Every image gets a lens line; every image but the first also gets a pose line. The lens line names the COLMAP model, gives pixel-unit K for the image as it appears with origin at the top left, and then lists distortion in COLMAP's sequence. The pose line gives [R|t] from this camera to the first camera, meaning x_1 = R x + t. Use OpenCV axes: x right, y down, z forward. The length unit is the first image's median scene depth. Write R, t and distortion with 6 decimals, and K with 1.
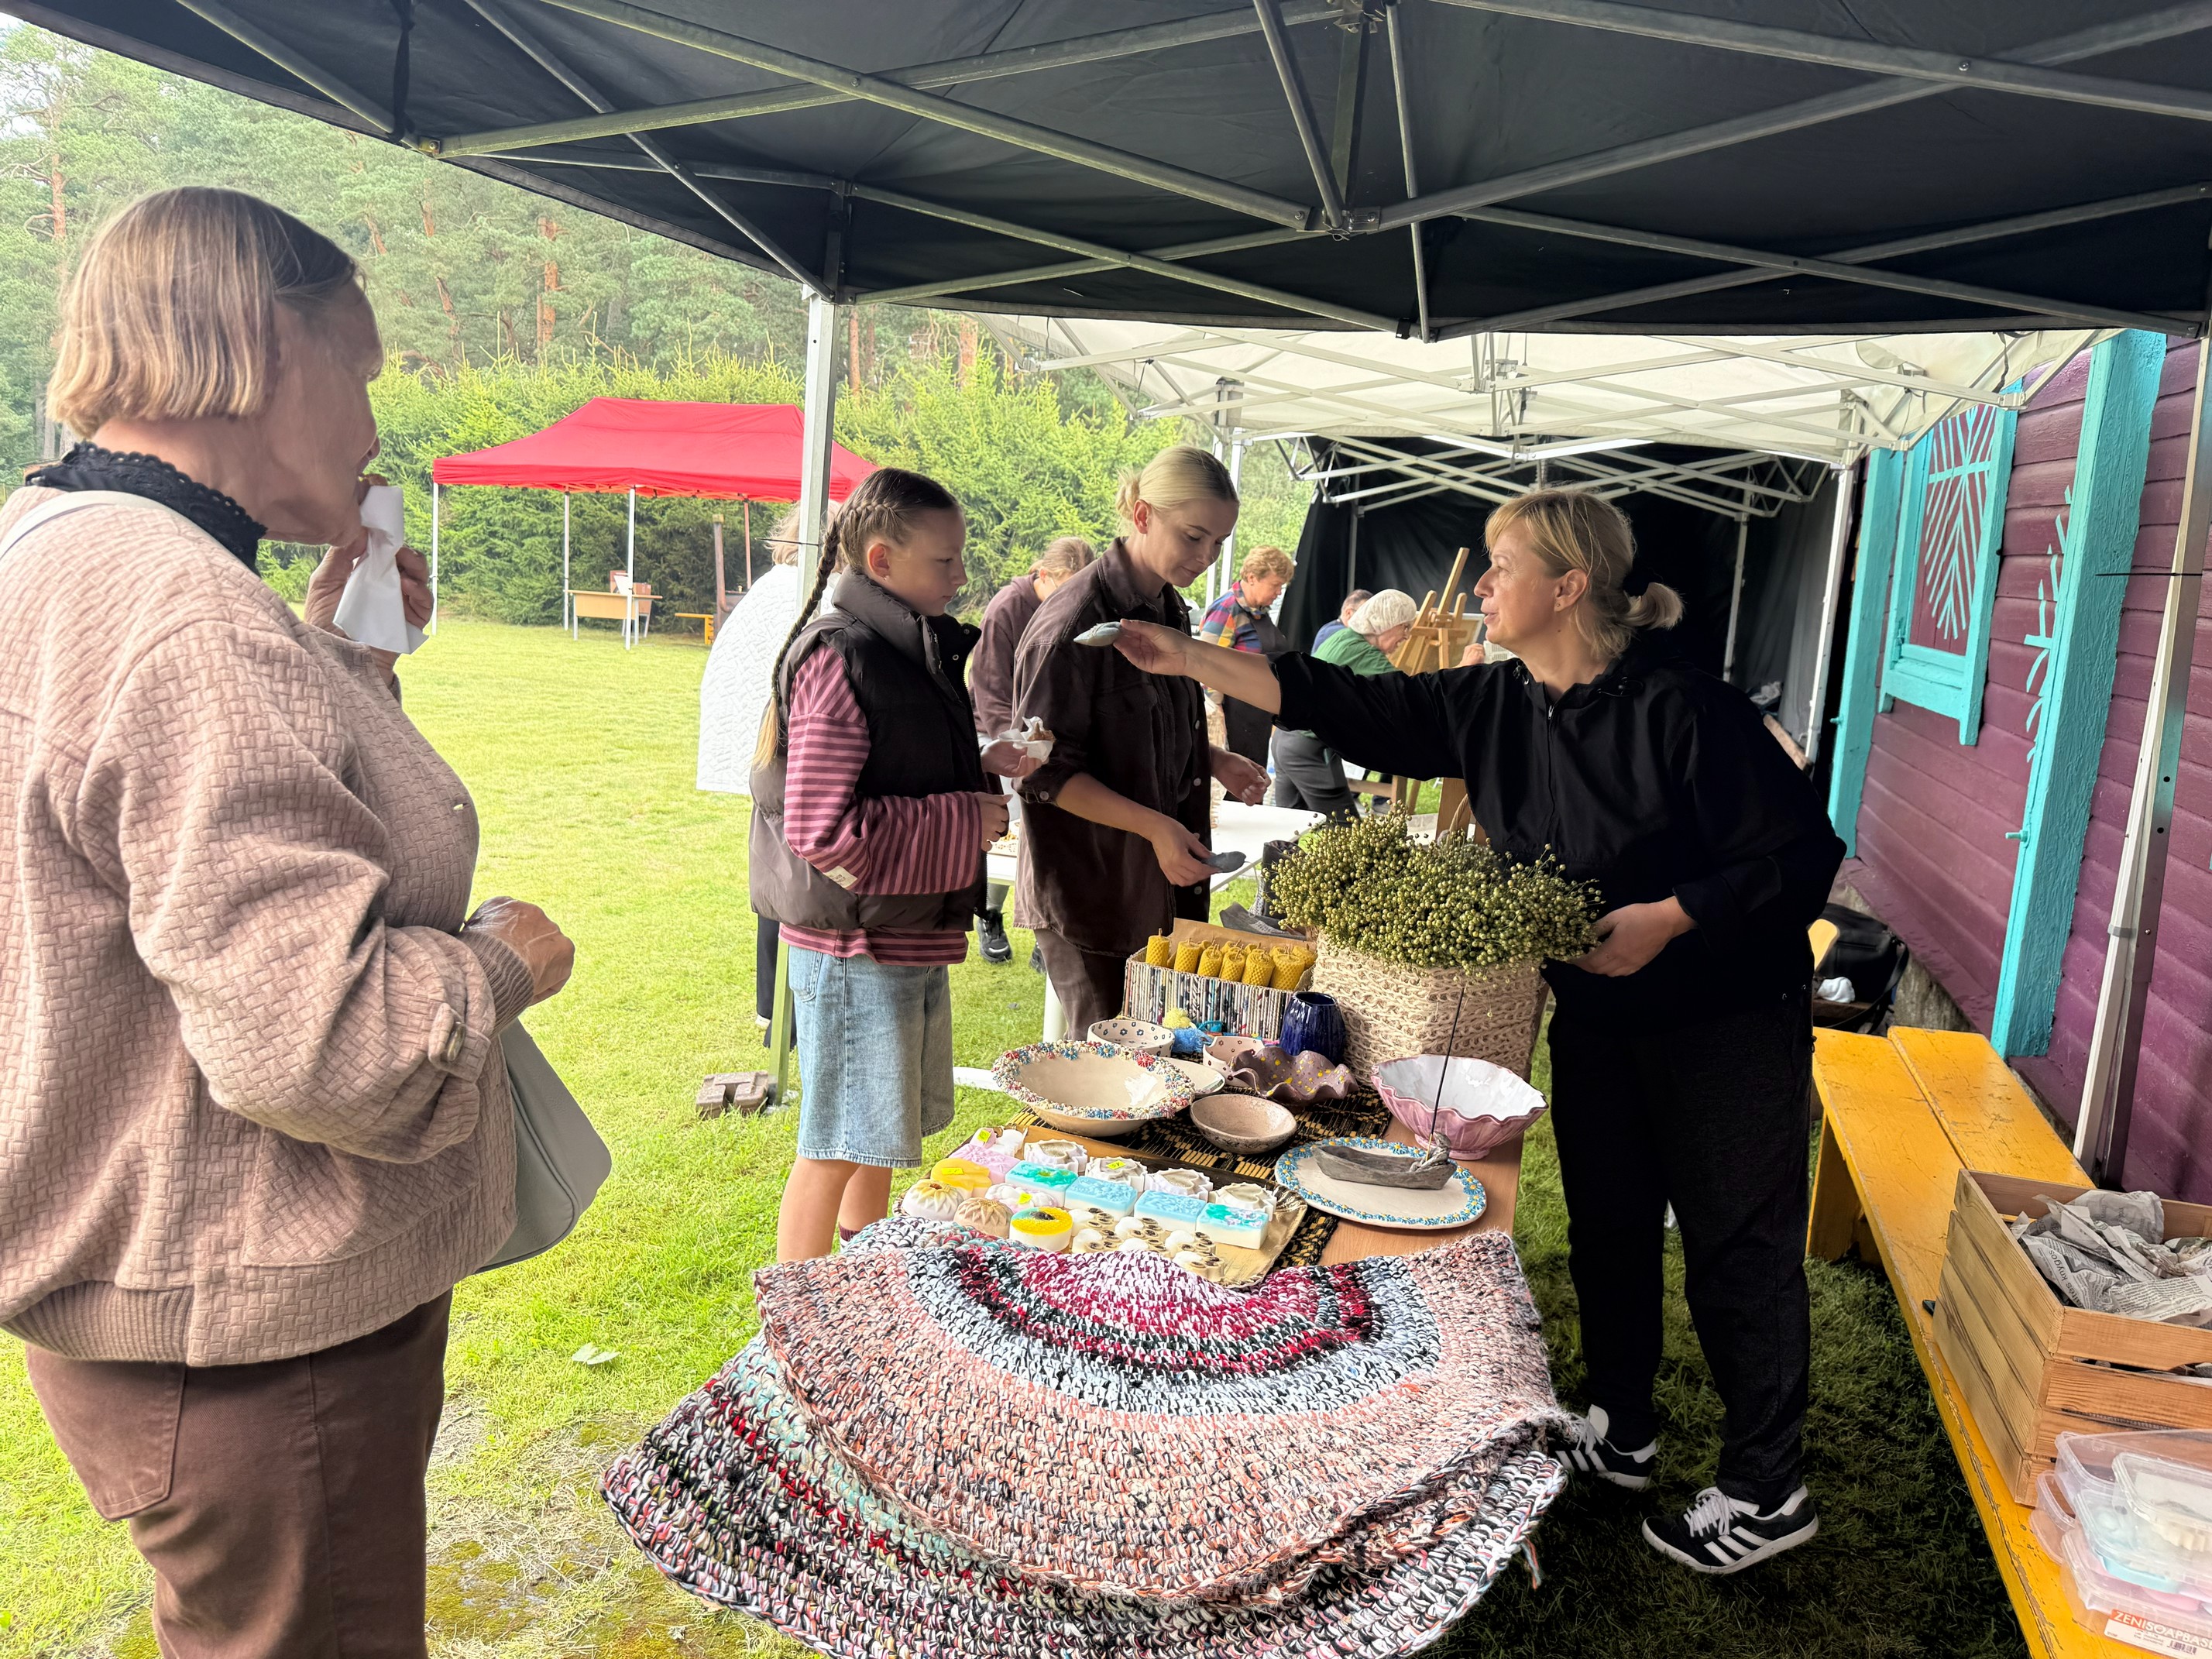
lens RADIAL K [[1533.9, 0, 1096.2], [0, 1533.9, 817.5], [0, 0, 1]] dist [0.123363, -0.145620]
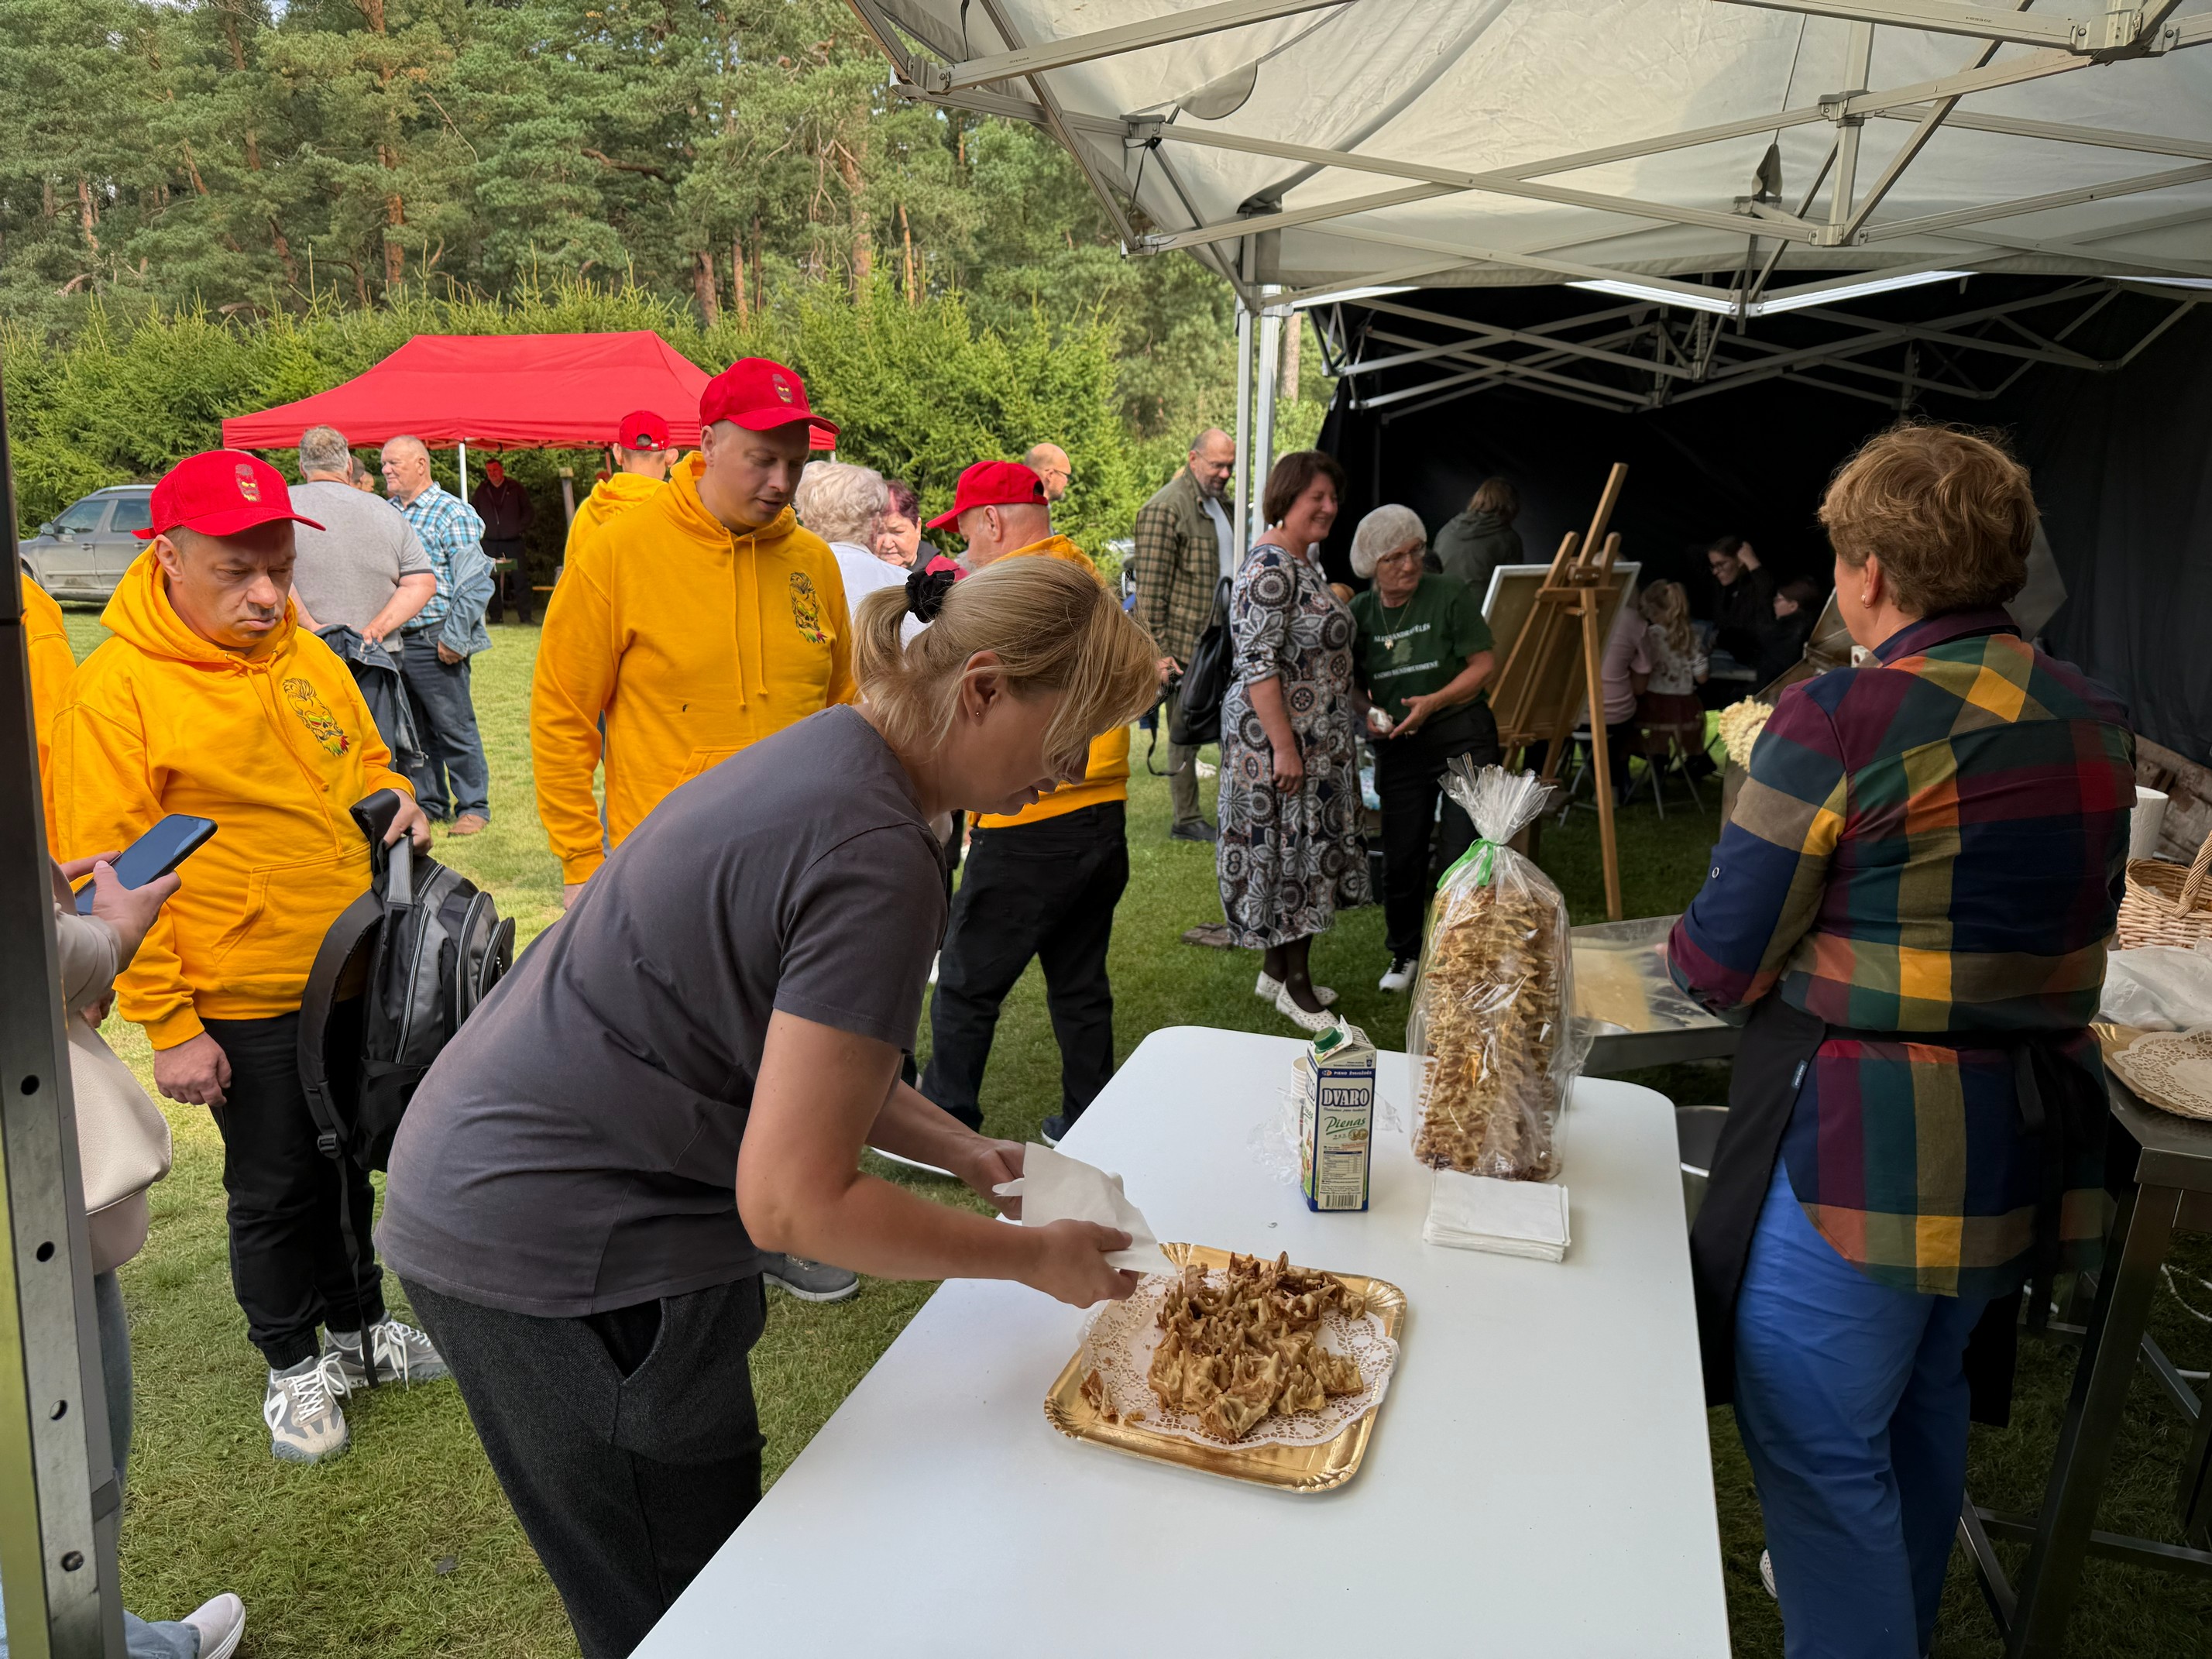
lens RADIAL K [[1546.4, 0, 1104.7], [0, 1546.4, 867.2], [0, 0, 1]] dist [0.004951, 0.002731]
pose [[0.997201, -0.059769, 0.044932, -0.006269], [0.056391, 0.995736, 0.073007, -0.024027], [-0.049104, -0.070269, 0.996319, 0.130104]]
